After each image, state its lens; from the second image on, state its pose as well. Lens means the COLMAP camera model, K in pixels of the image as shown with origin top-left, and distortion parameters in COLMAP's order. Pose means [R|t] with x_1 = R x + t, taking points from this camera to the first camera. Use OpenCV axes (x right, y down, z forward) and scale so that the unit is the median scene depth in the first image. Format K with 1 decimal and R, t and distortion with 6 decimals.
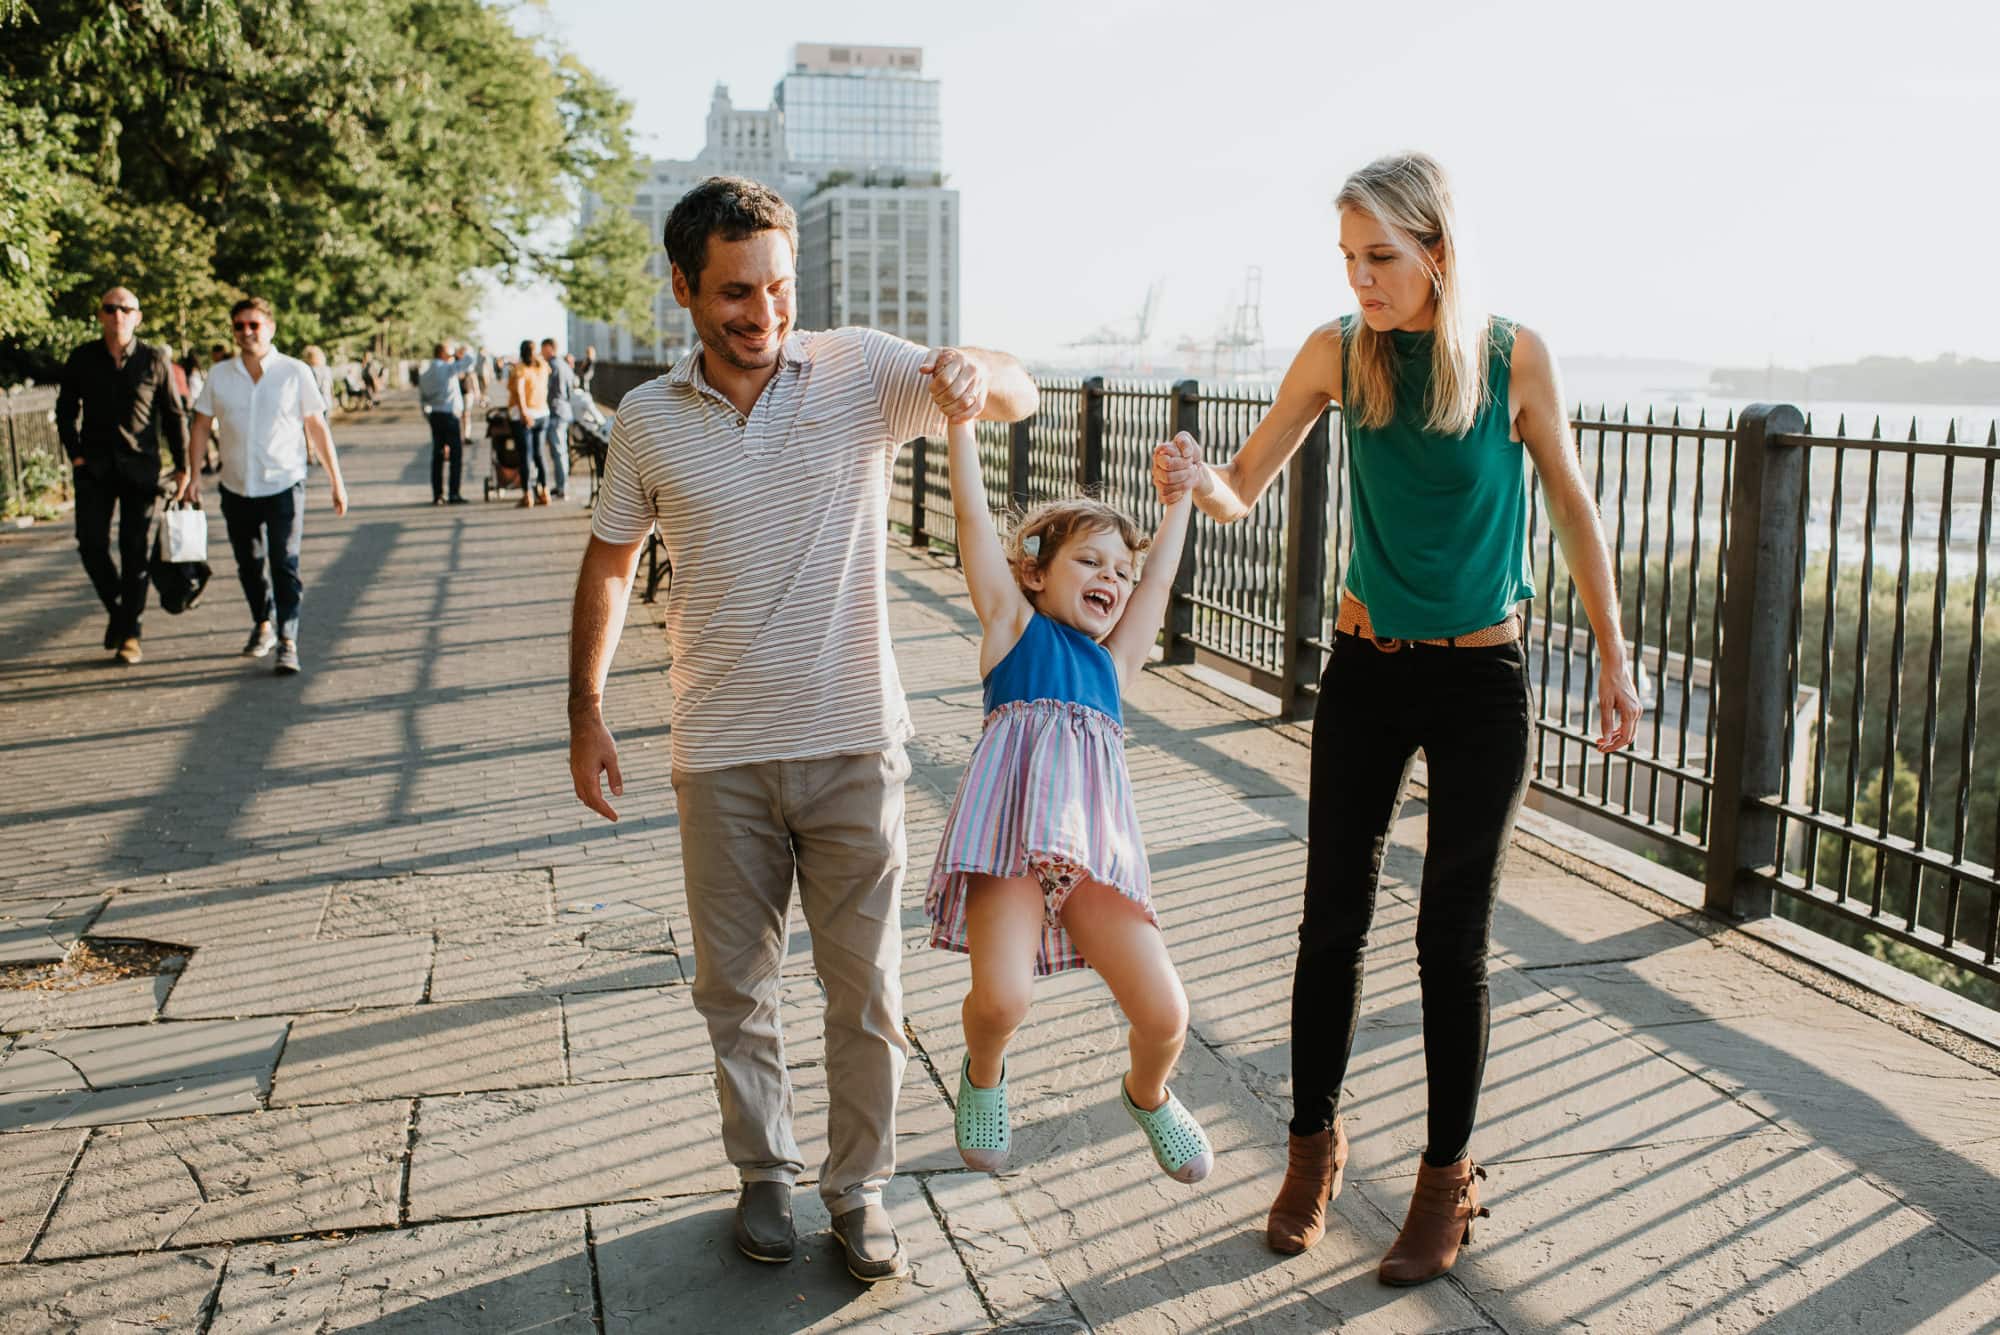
lens RADIAL K [[1988.9, 0, 1000.0], [0, 1988.9, 667.5], [0, 0, 1]] dist [-0.101158, 0.108913]
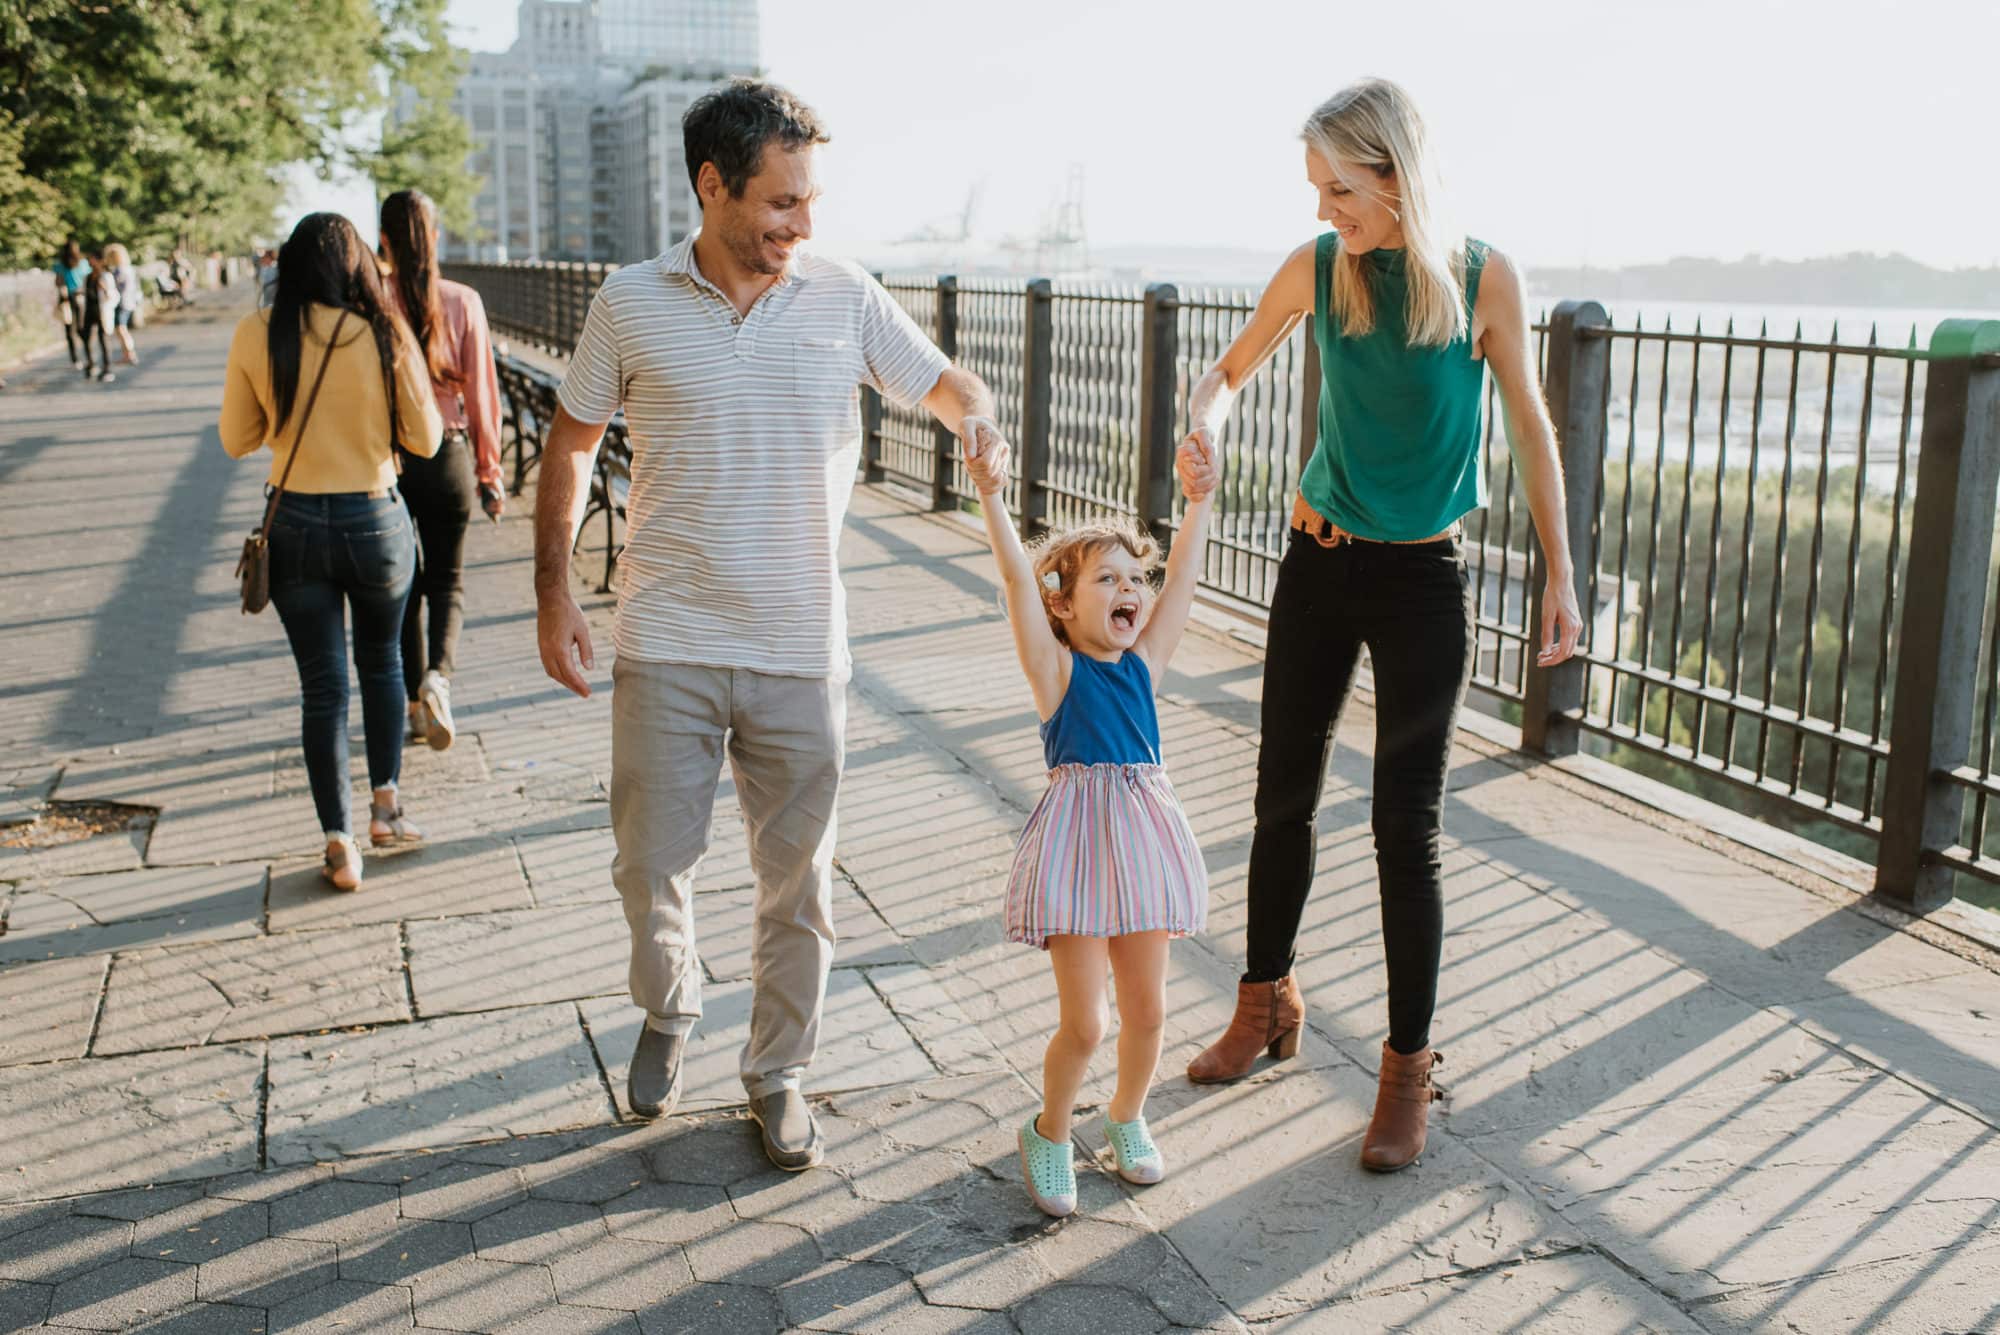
lens RADIAL K [[1988.9, 0, 1000.0], [0, 1988.9, 667.5], [0, 0, 1]] dist [-0.101158, 0.108913]
pose [[0.996152, -0.014890, 0.086372, -0.041941], [0.010555, 0.998672, 0.050428, 0.016855], [-0.087008, -0.049322, 0.994986, -0.115029]]
